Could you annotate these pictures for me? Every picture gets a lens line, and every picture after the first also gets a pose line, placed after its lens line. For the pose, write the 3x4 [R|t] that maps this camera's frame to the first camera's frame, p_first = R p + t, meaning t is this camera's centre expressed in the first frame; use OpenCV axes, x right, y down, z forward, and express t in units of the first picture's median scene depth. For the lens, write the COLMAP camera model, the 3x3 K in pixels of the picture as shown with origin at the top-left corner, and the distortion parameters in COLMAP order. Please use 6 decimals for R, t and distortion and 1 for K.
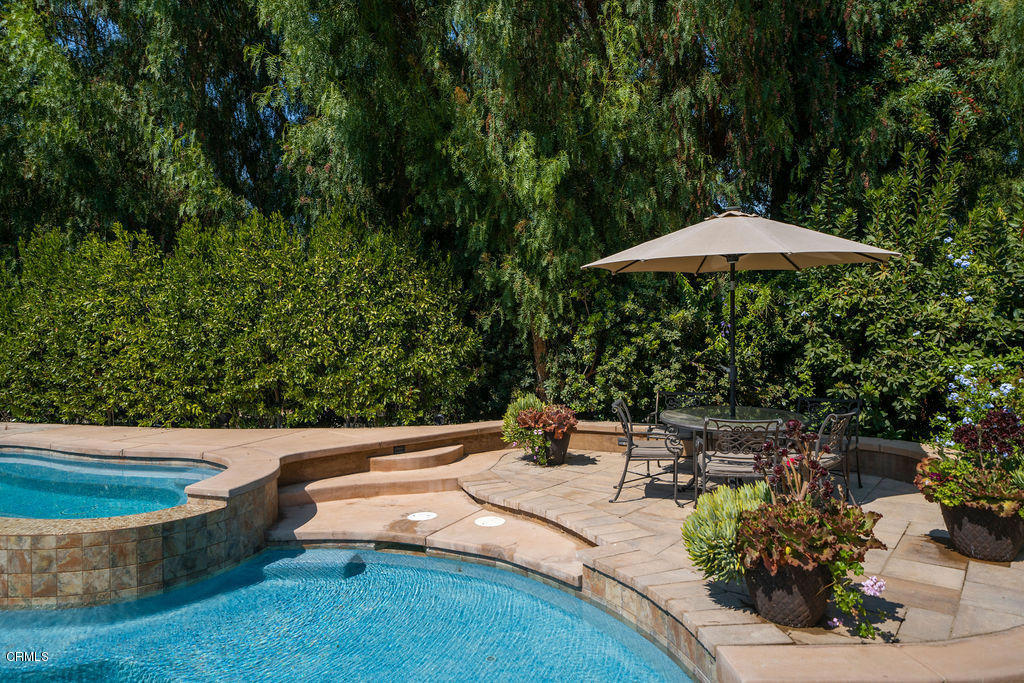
lens RADIAL K [[675.1, 0, 512.9], [0, 675.1, 340.7], [0, 0, 1]] dist [0.033414, -0.006055]
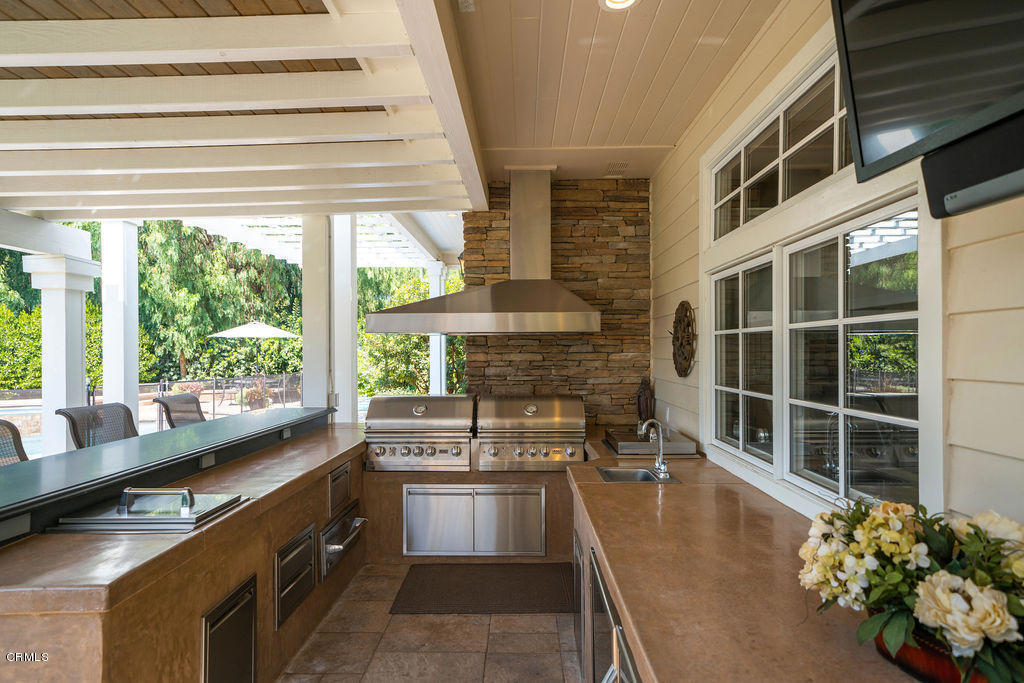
lens RADIAL K [[562.6, 0, 509.0], [0, 562.6, 359.0], [0, 0, 1]] dist [0.022711, 0.001760]
pose [[0.804590, -0.008672, 0.593768, -0.254343], [0.007510, 0.999962, 0.004429, -0.001321], [-0.593784, 0.000896, 0.804624, -1.490917]]
